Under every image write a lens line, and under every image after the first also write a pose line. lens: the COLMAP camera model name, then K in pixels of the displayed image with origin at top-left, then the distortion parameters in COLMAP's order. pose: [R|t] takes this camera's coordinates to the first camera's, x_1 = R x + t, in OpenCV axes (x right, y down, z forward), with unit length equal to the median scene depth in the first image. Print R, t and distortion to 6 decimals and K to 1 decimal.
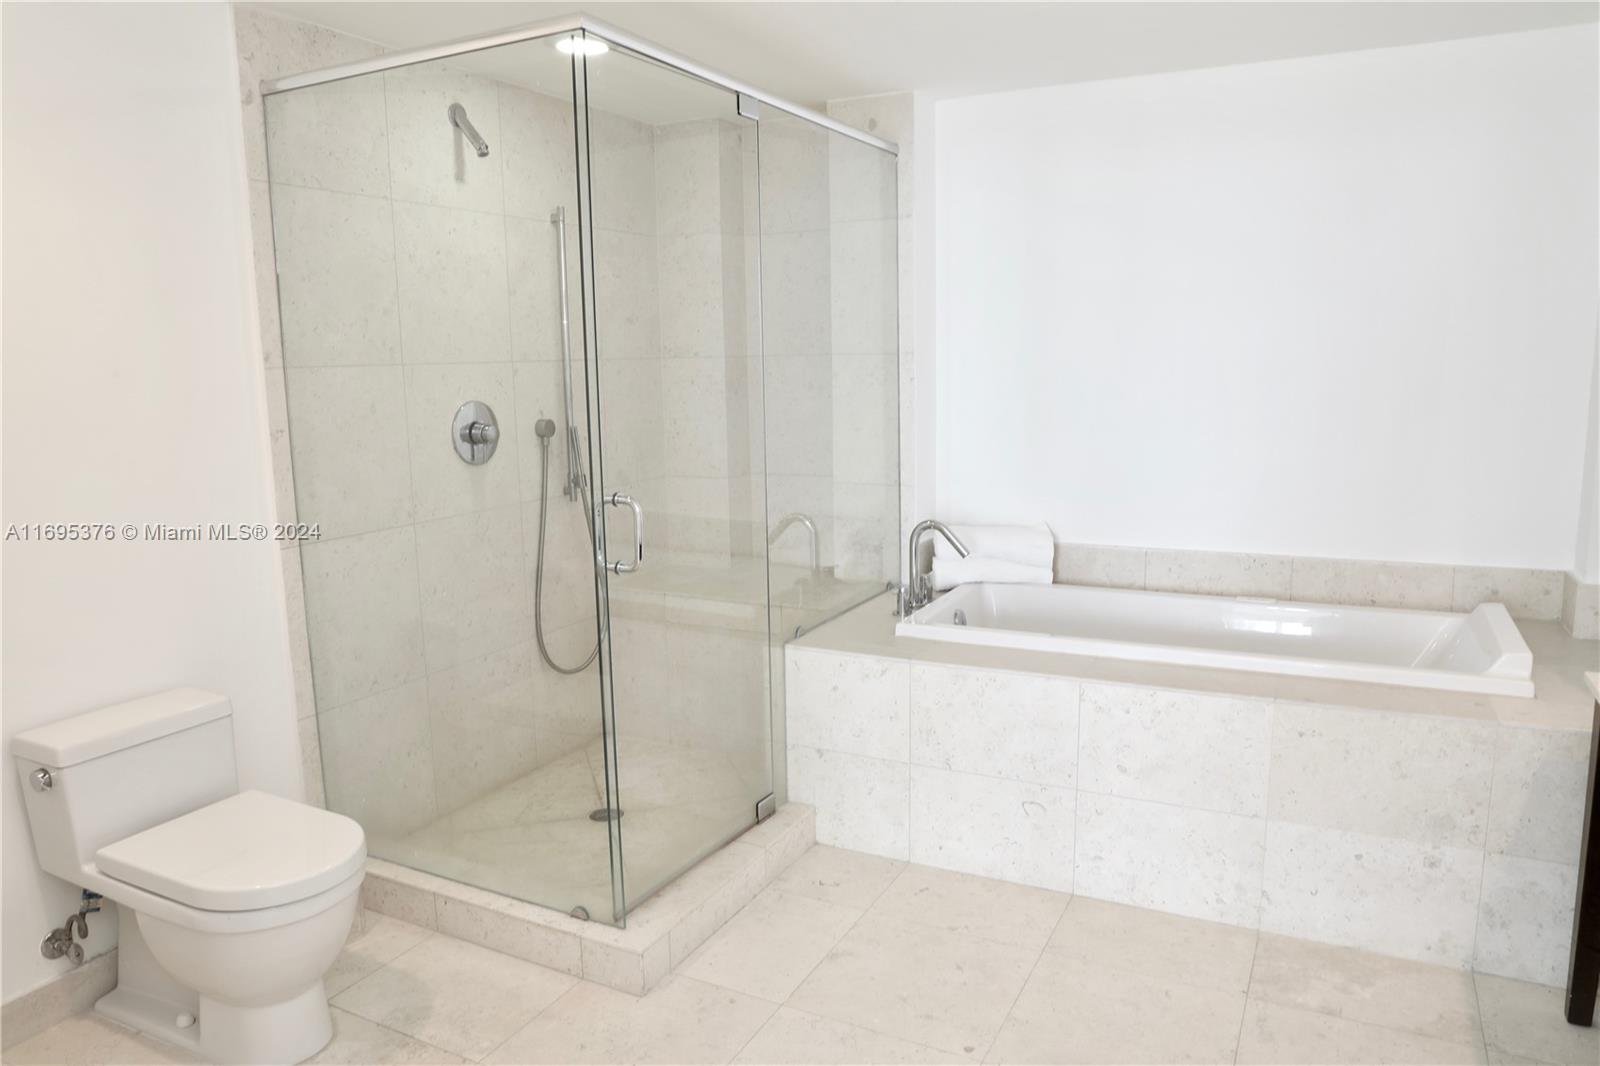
lens RADIAL K [[1089.7, 0, 800.0], [0, 1089.7, 533.0], [0, 0, 1]] dist [-0.067311, 0.033299]
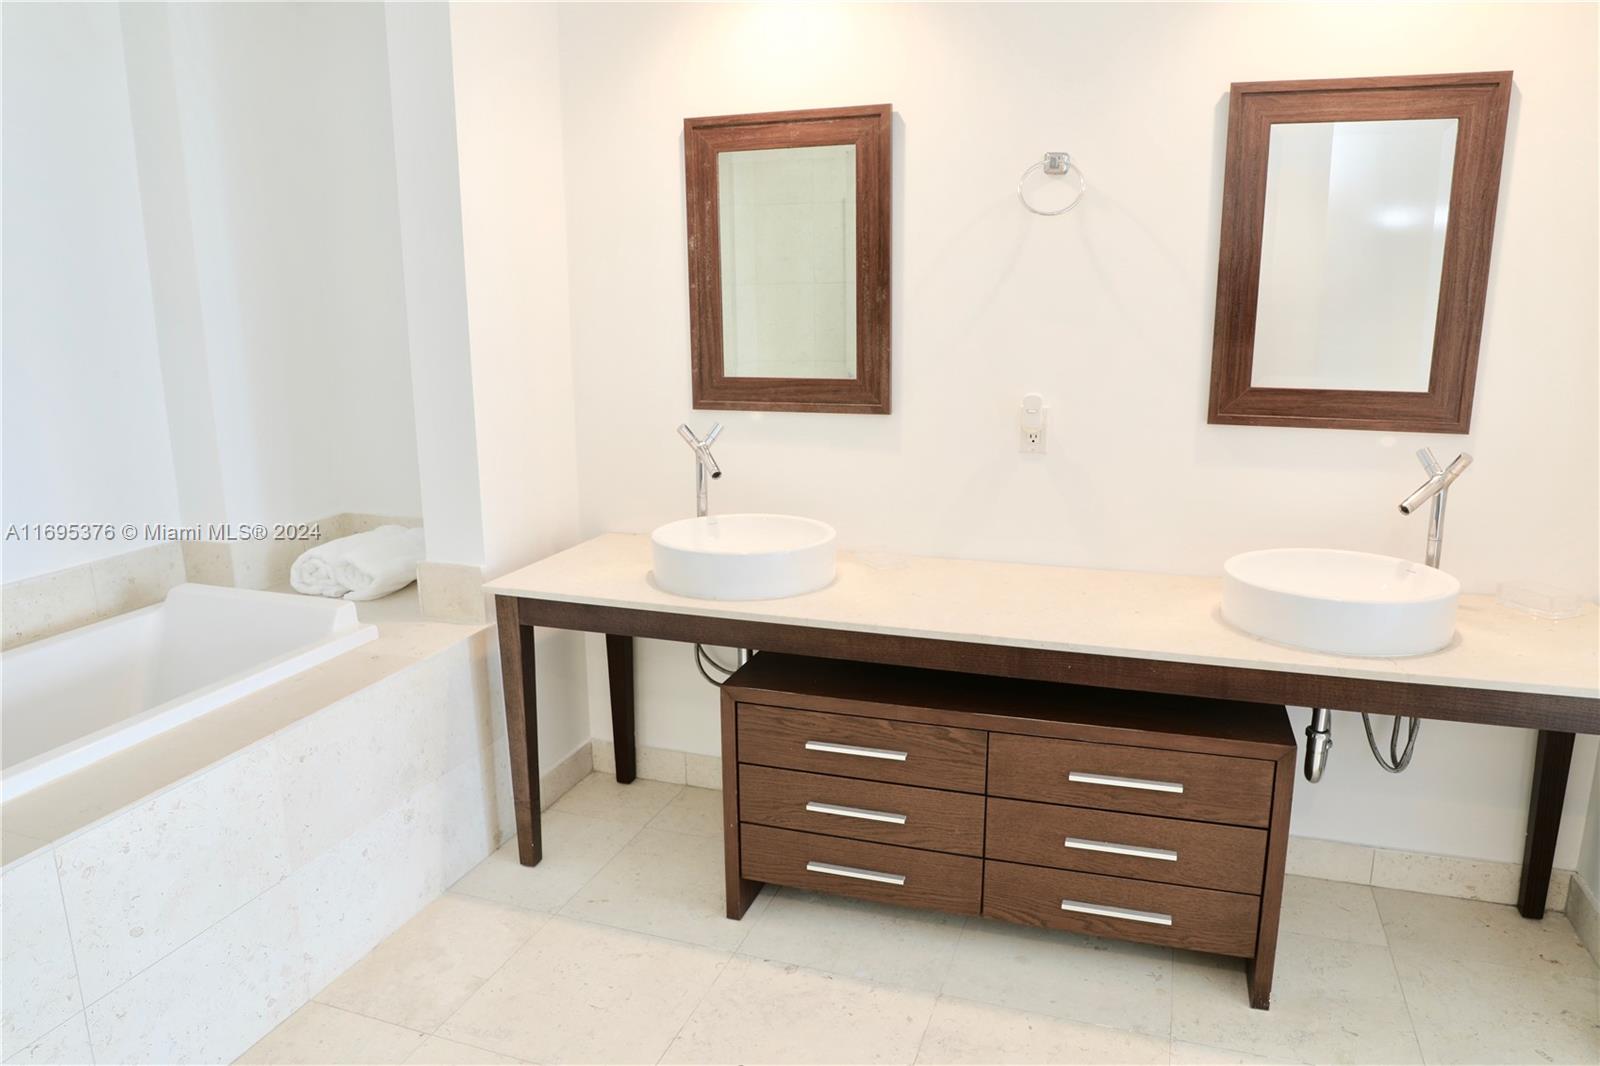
lens RADIAL K [[1089.7, 0, 800.0], [0, 1089.7, 533.0], [0, 0, 1]] dist [-0.067311, 0.033299]
pose [[-0.142361, -0.189597, 0.971487, -0.398005], [0.166814, 0.962849, 0.212356, -0.104503], [-0.975657, 0.192289, -0.105444, 0.679950]]
